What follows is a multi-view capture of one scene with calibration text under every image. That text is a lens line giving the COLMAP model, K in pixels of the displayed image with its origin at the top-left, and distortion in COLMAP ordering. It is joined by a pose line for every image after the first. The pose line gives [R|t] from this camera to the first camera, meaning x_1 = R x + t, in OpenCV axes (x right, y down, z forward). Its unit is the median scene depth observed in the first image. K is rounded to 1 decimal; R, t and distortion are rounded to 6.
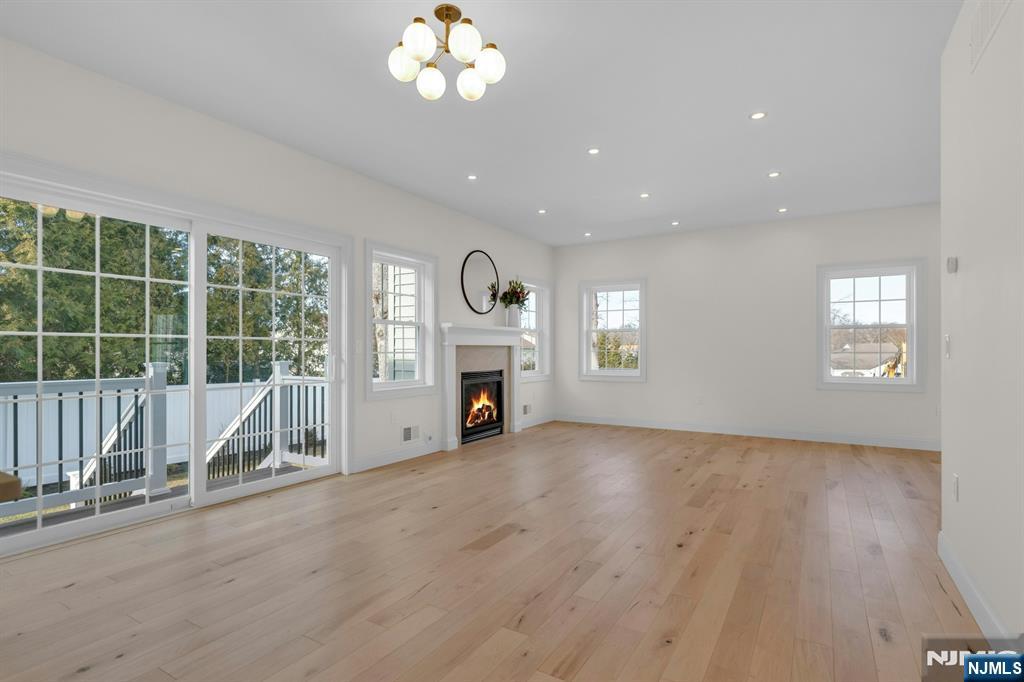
lens RADIAL K [[519.7, 0, 513.0], [0, 519.7, 347.2], [0, 0, 1]] dist [0.003831, -0.000428]
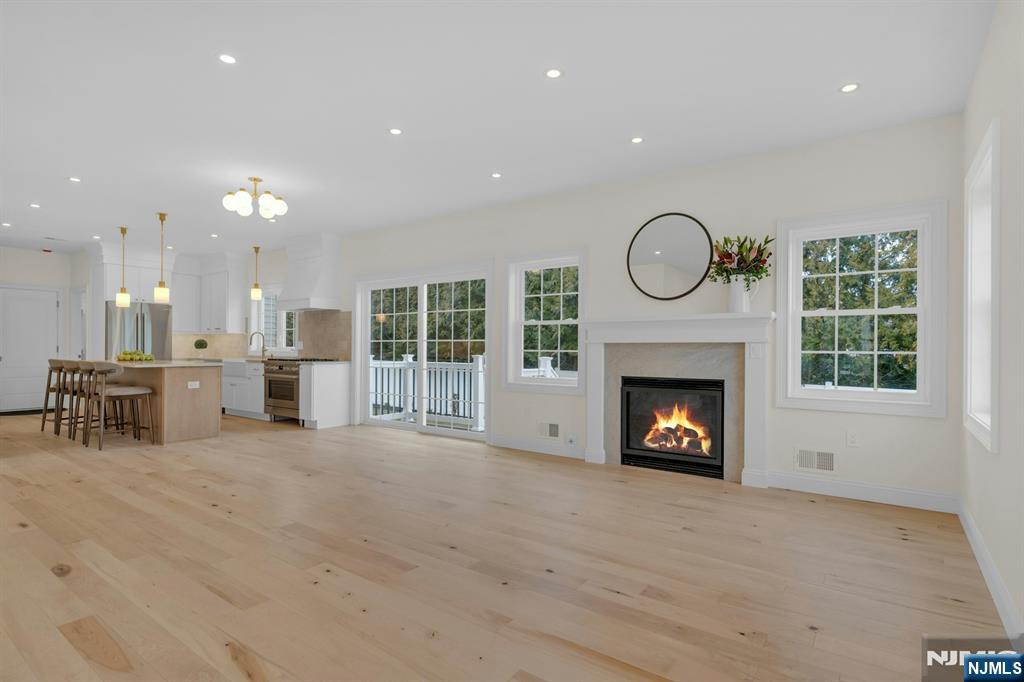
lens RADIAL K [[519.7, 0, 516.7], [0, 519.7, 347.7], [0, 0, 1]] dist [0.003831, -0.000428]
pose [[-0.094296, -0.003554, -0.995538, 0.714939], [-0.003727, 0.999988, -0.003217, 0.006410], [0.995537, 0.003407, -0.094309, 0.884359]]
